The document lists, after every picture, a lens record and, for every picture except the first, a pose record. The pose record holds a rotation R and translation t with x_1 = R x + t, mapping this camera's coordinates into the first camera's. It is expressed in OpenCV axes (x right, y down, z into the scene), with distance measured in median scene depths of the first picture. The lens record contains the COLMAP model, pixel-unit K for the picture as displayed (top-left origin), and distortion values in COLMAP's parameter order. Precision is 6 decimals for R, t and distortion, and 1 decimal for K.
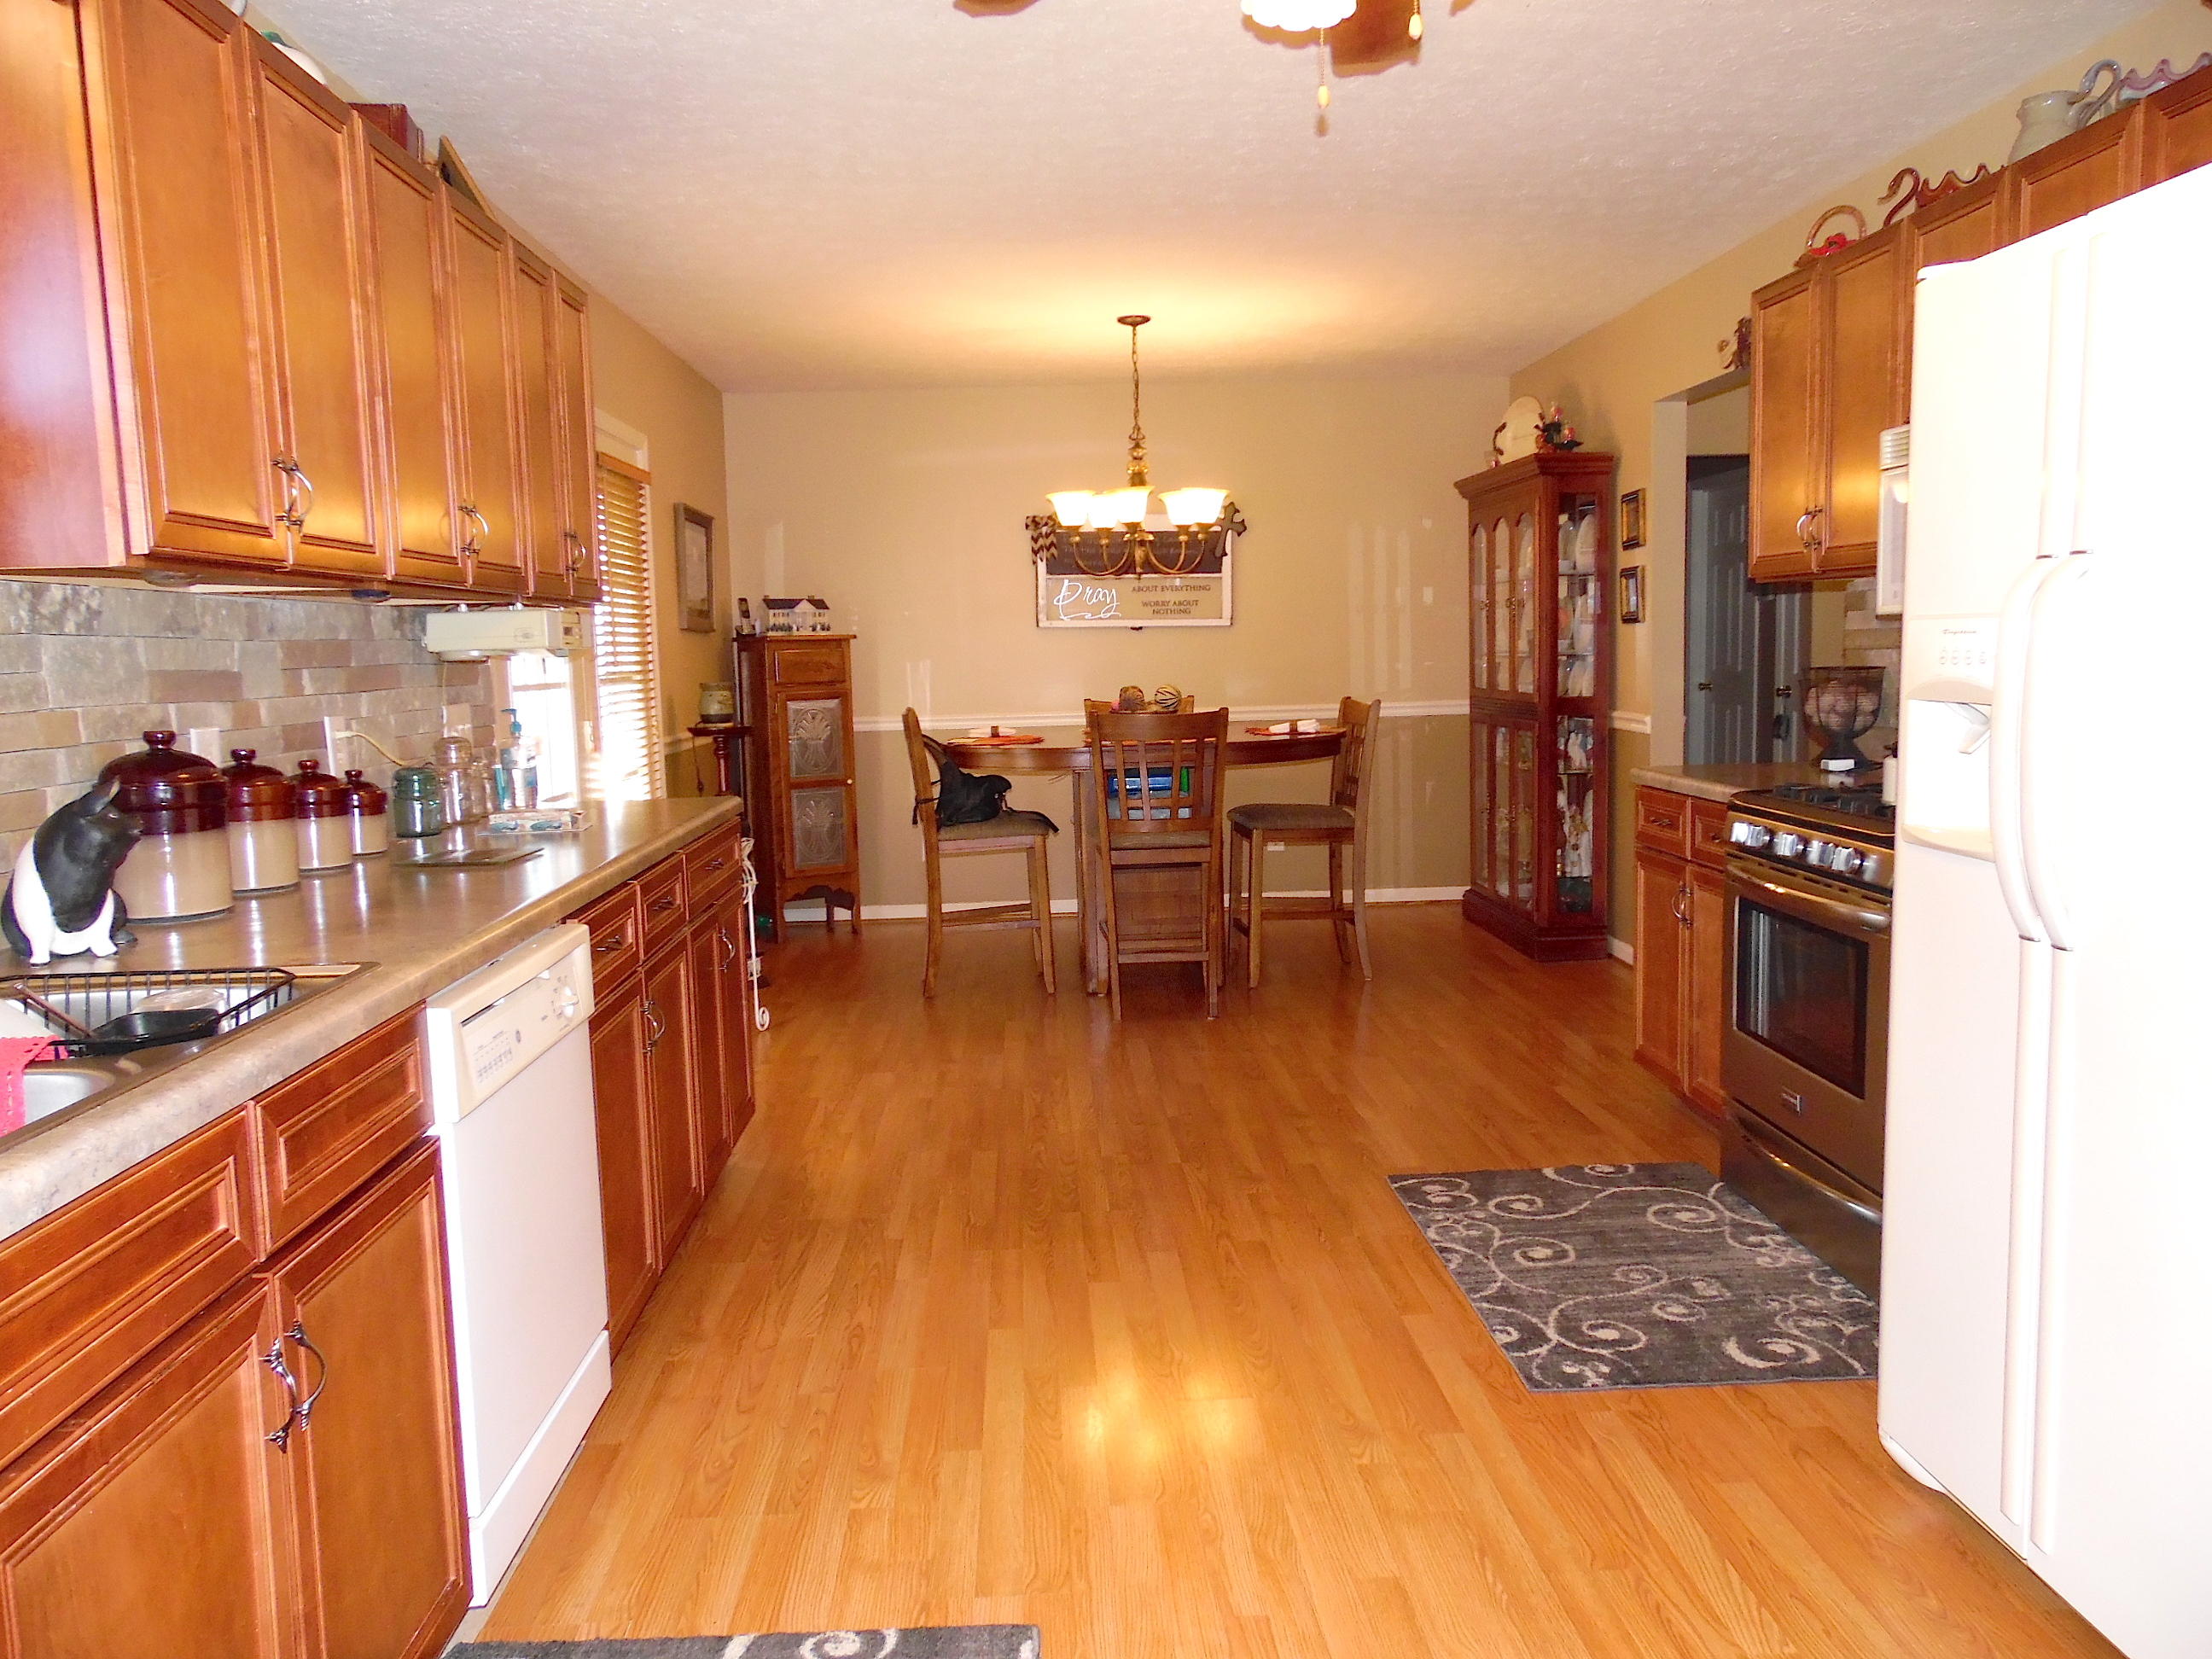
lens RADIAL K [[1651.7, 0, 1122.9], [0, 1651.7, 825.8], [0, 0, 1]] dist [0.013335, 0.014788]
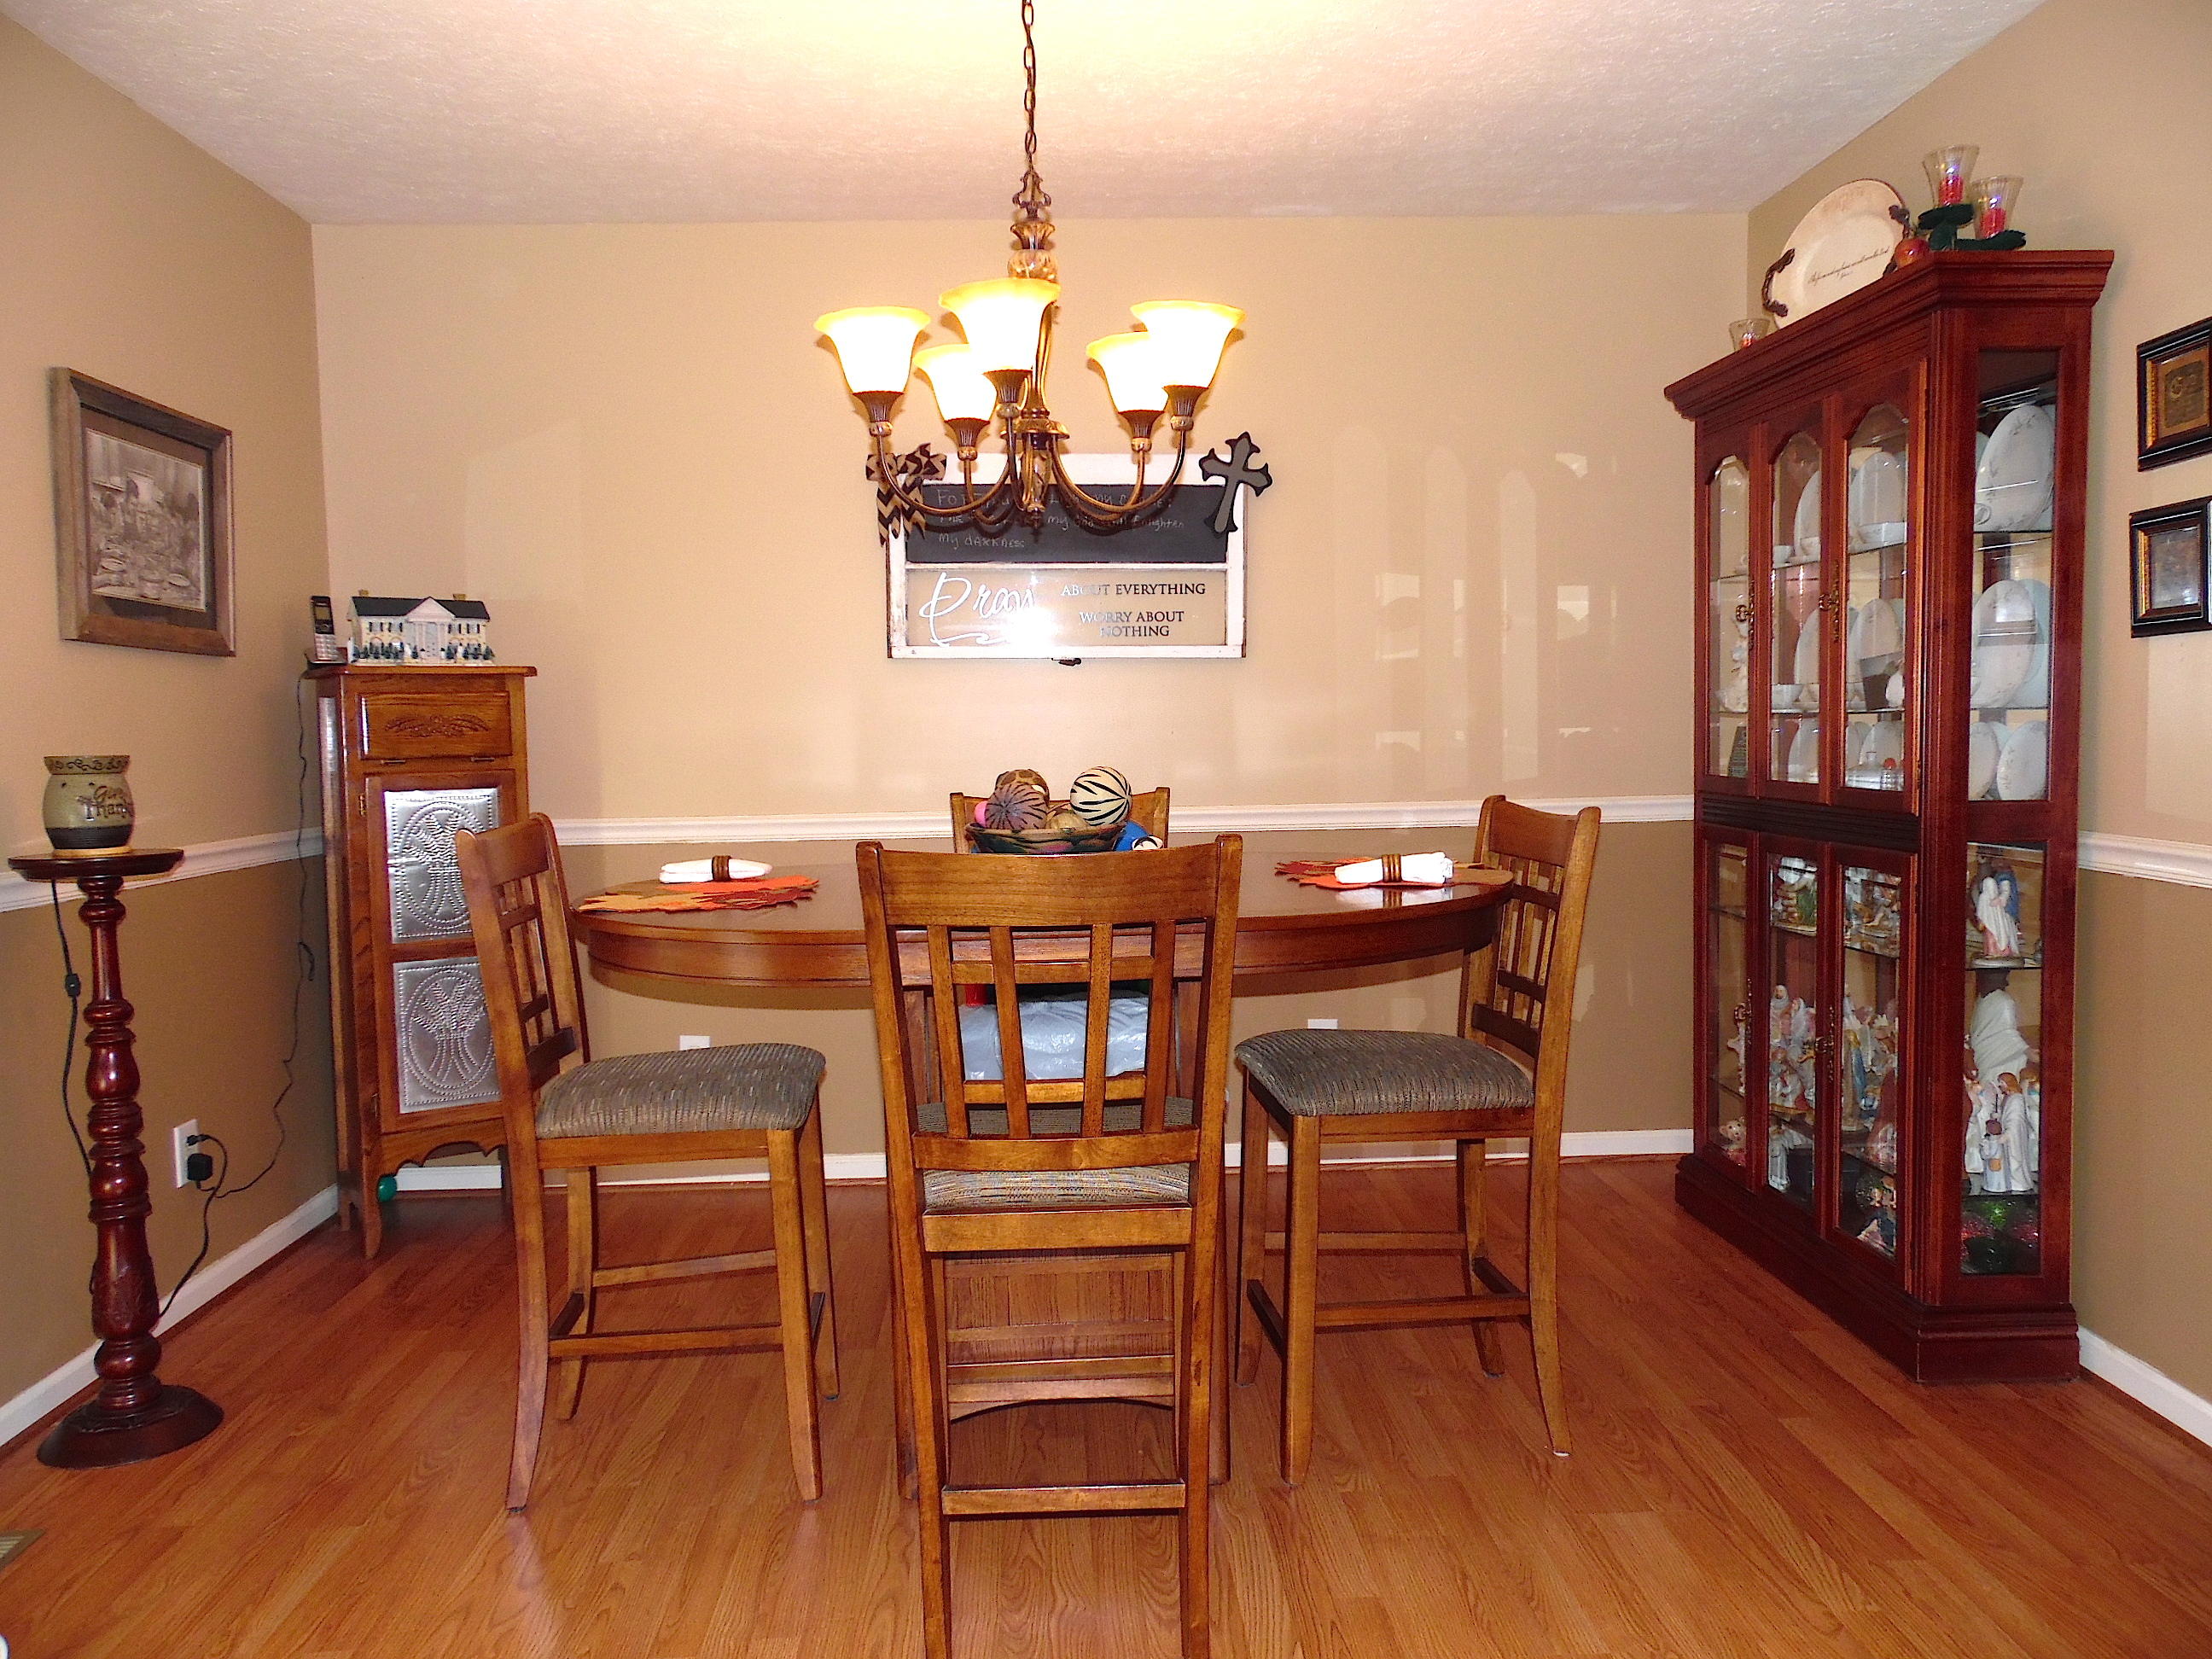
lens RADIAL K [[1651.7, 0, 1094.8], [0, 1651.7, 829.9], [0, 0, 1]] dist [0.013335, 0.014788]
pose [[0.999777, 0.006993, -0.019922, 0.029619], [-0.007780, 0.999180, -0.039741, -0.044282], [0.019628, 0.039888, 0.999011, 0.482568]]
